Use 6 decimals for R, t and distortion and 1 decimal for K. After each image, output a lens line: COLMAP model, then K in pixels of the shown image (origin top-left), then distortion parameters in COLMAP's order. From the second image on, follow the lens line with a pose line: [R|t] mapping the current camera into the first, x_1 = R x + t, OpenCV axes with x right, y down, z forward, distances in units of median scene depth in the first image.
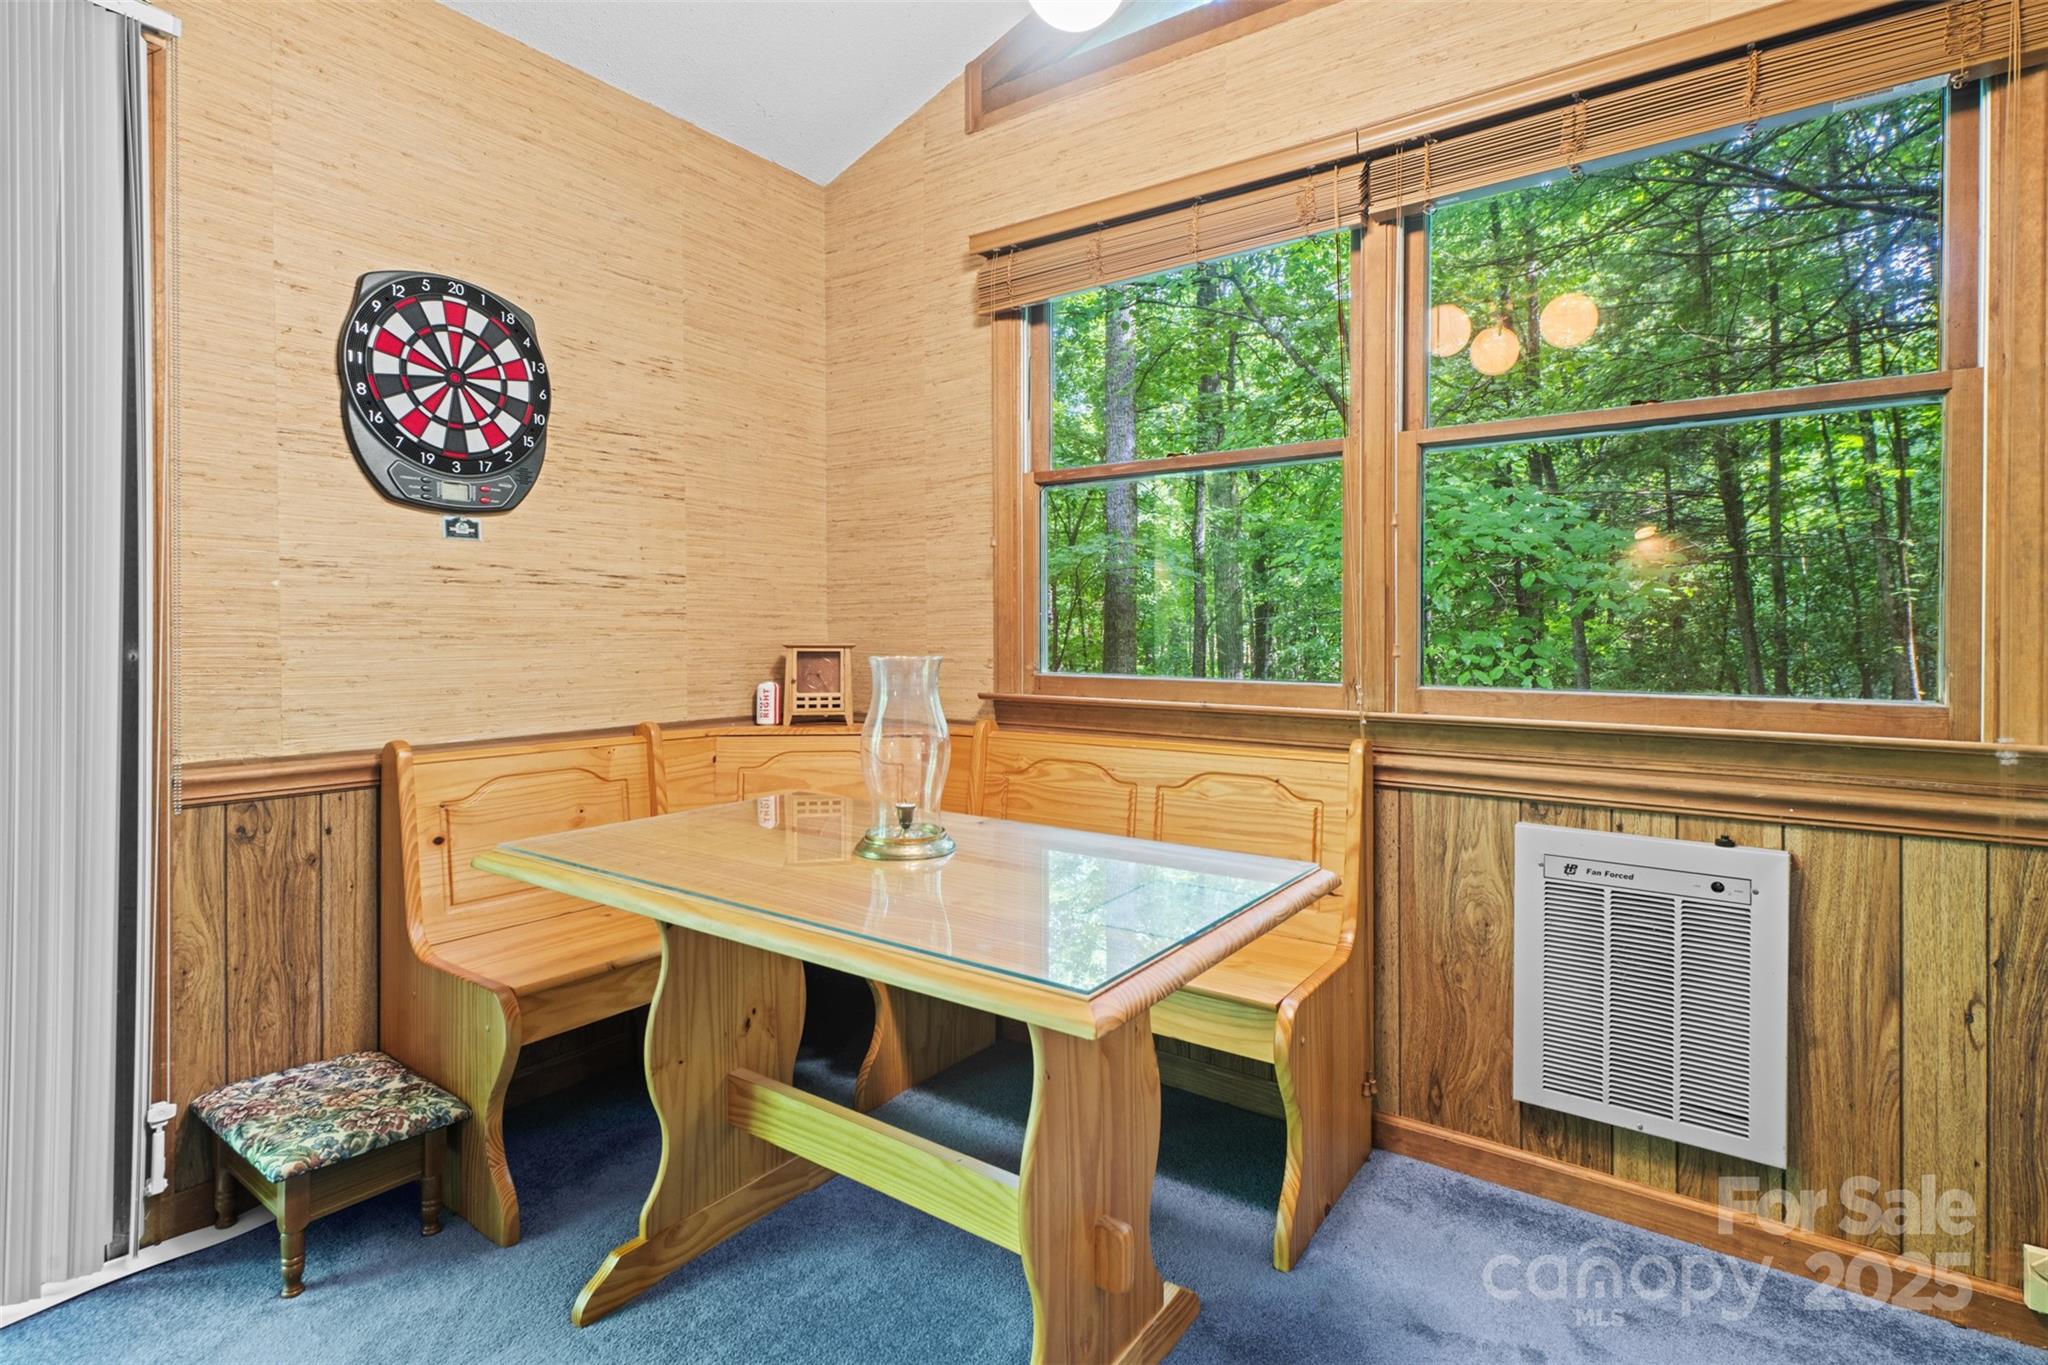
lens RADIAL K [[1003.9, 0, 1022.8], [0, 1003.9, 636.1], [0, 0, 1]] dist [0.009379, -0.000511]
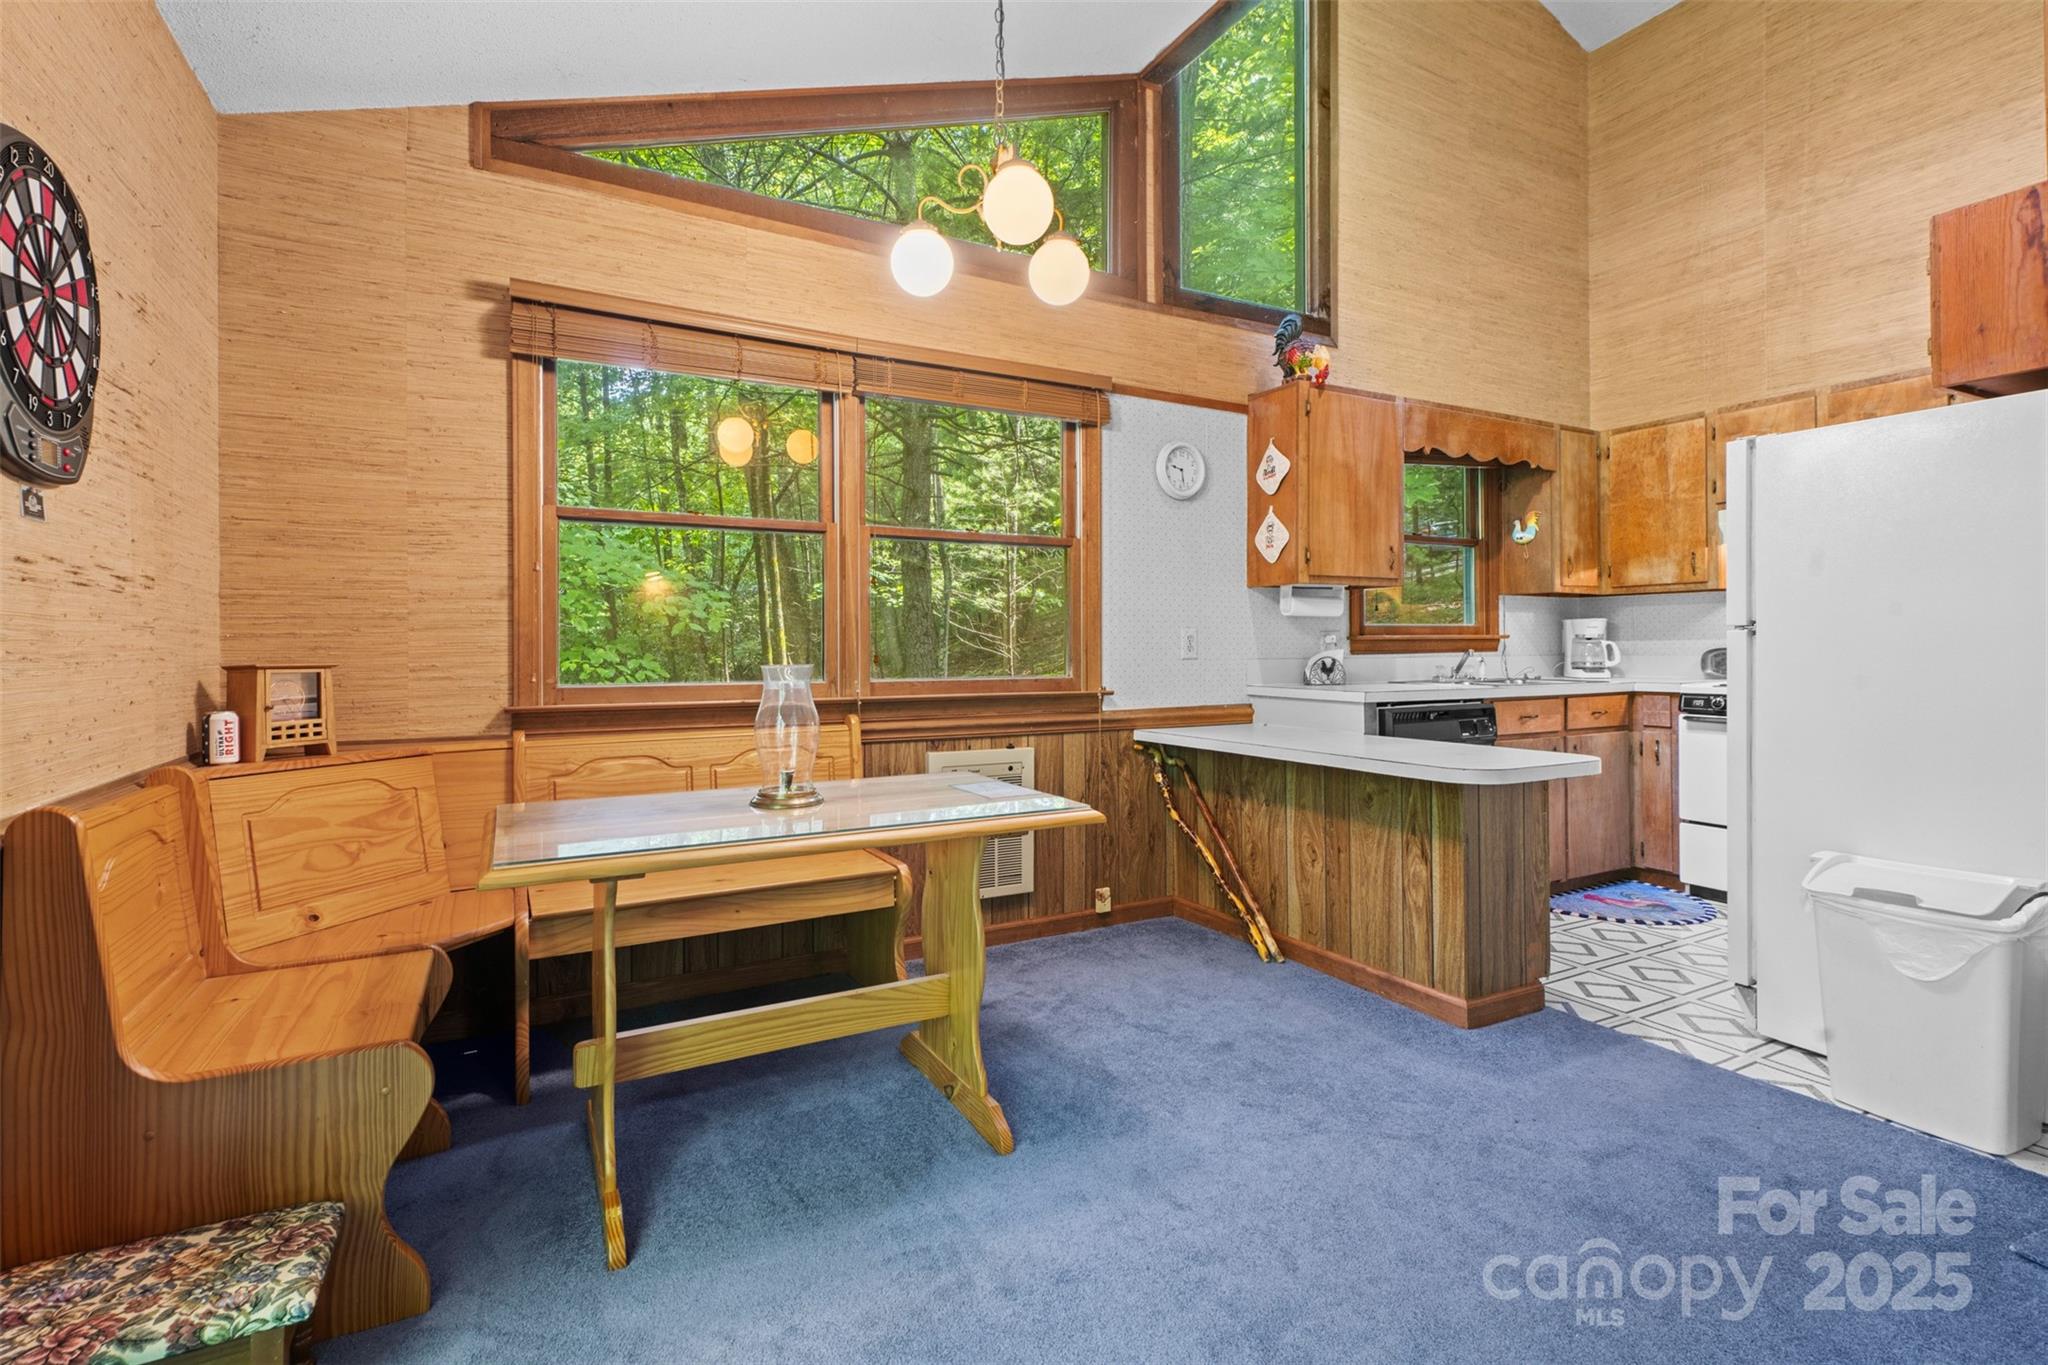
lens RADIAL K [[947.0, 0, 1015.1], [0, 947.0, 645.6], [0, 0, 1]] dist [0.004550, -0.000223]
pose [[0.436762, -0.000719, 0.899577, -0.860207], [0.009363, 0.999949, -0.003747, 0.000603], [-0.899528, 0.010059, 0.436746, 0.100127]]
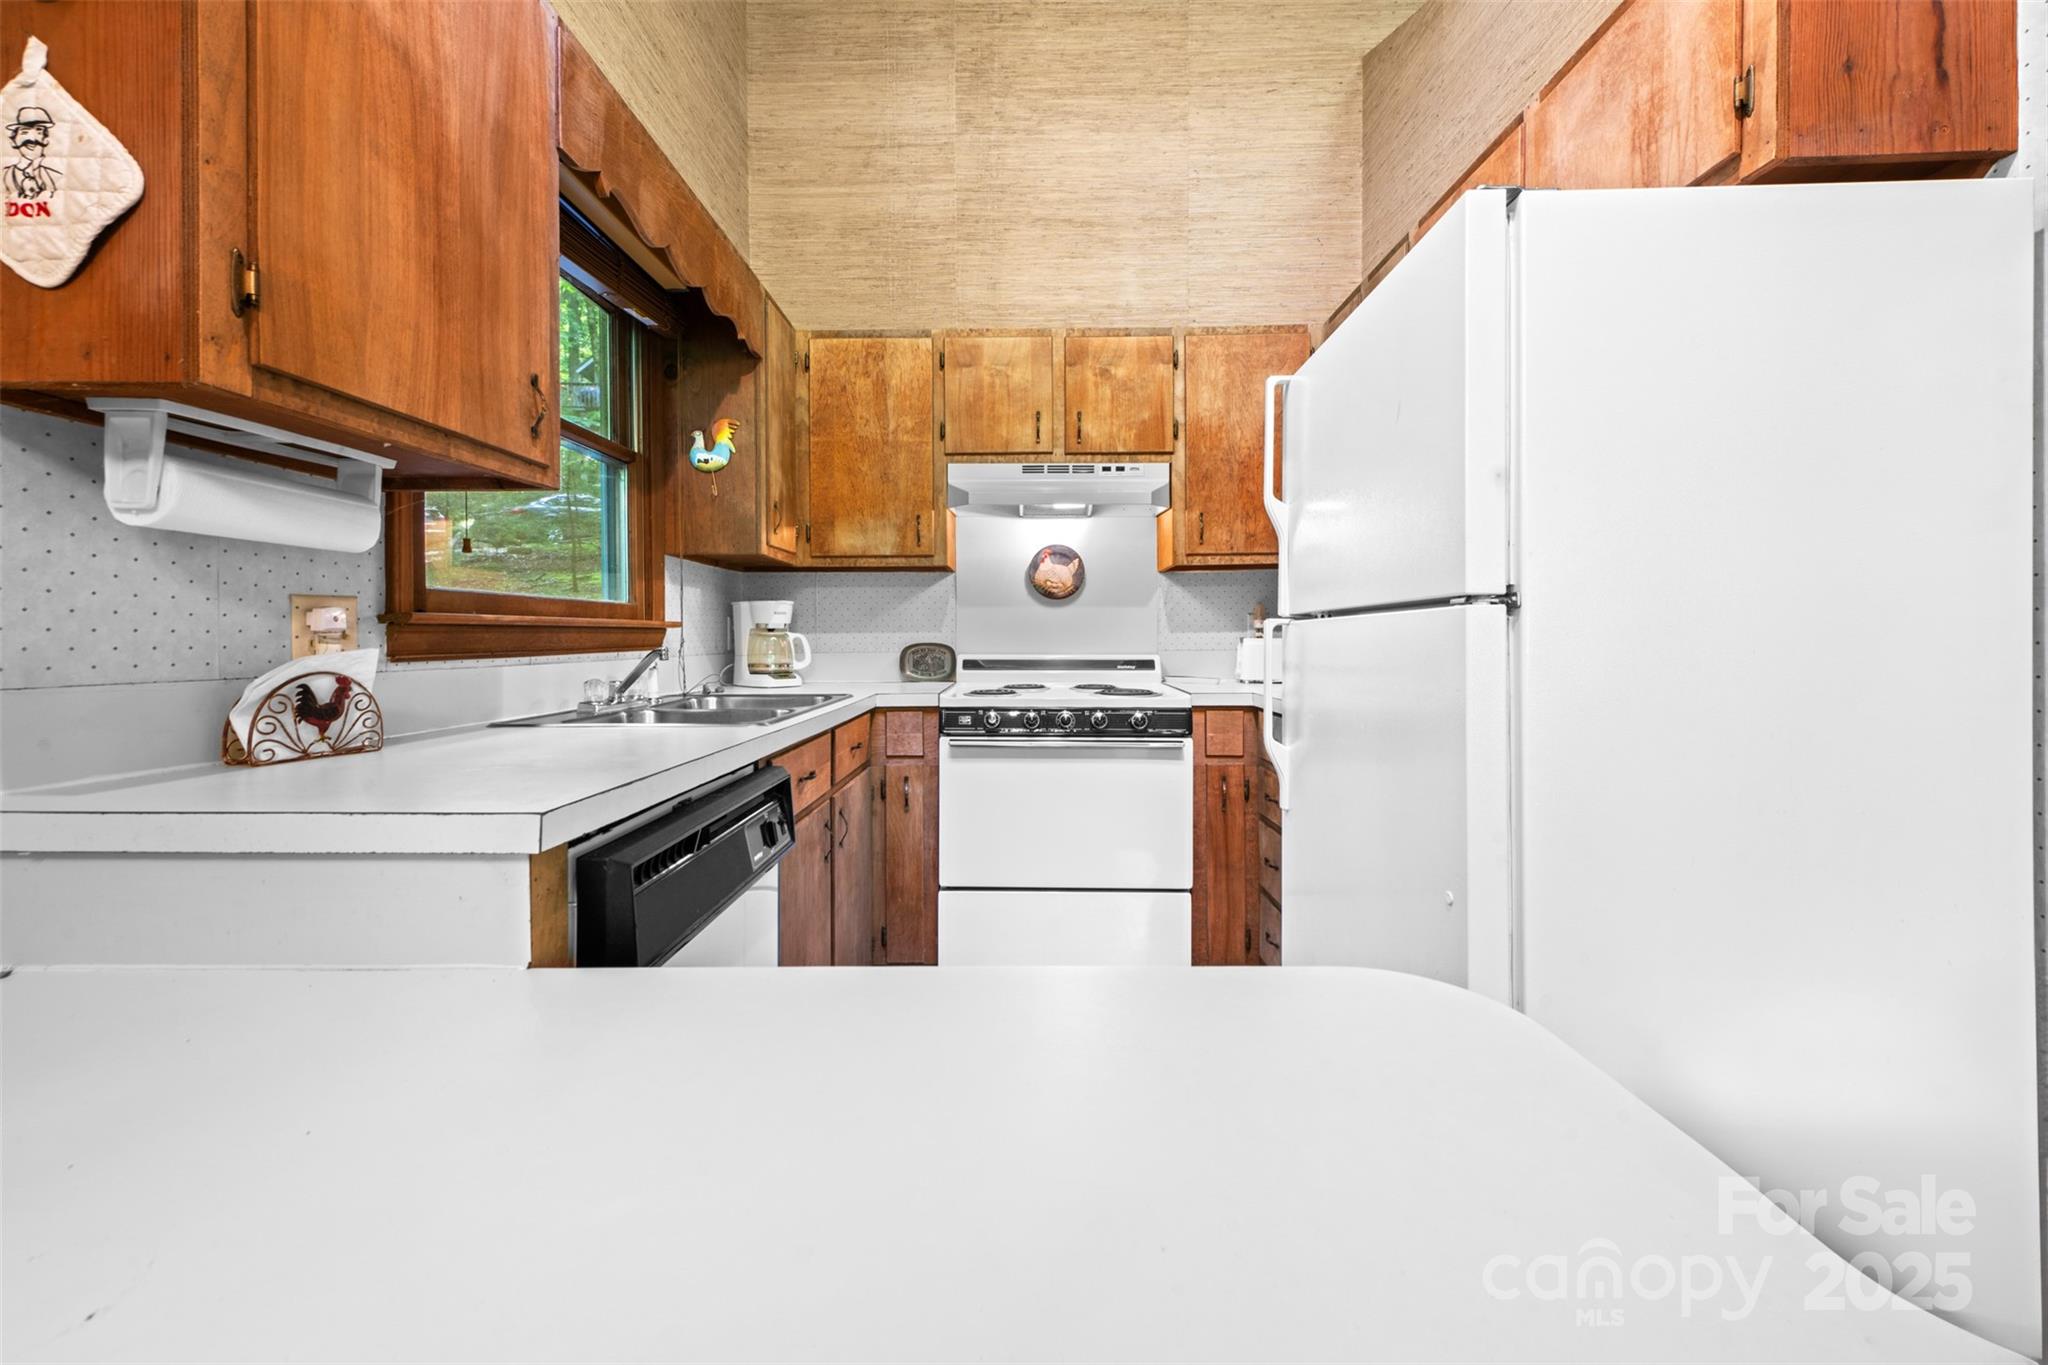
lens RADIAL K [[803.8, 0, 998.2], [0, 803.8, 644.2], [0, 0, 1]] dist [0.011376, -0.001574]
pose [[-0.570465, -0.004270, 0.821311, 0.412330], [0.005914, 0.999939, 0.009307, 0.001323], [-0.821301, 0.010167, -0.570405, 0.301502]]
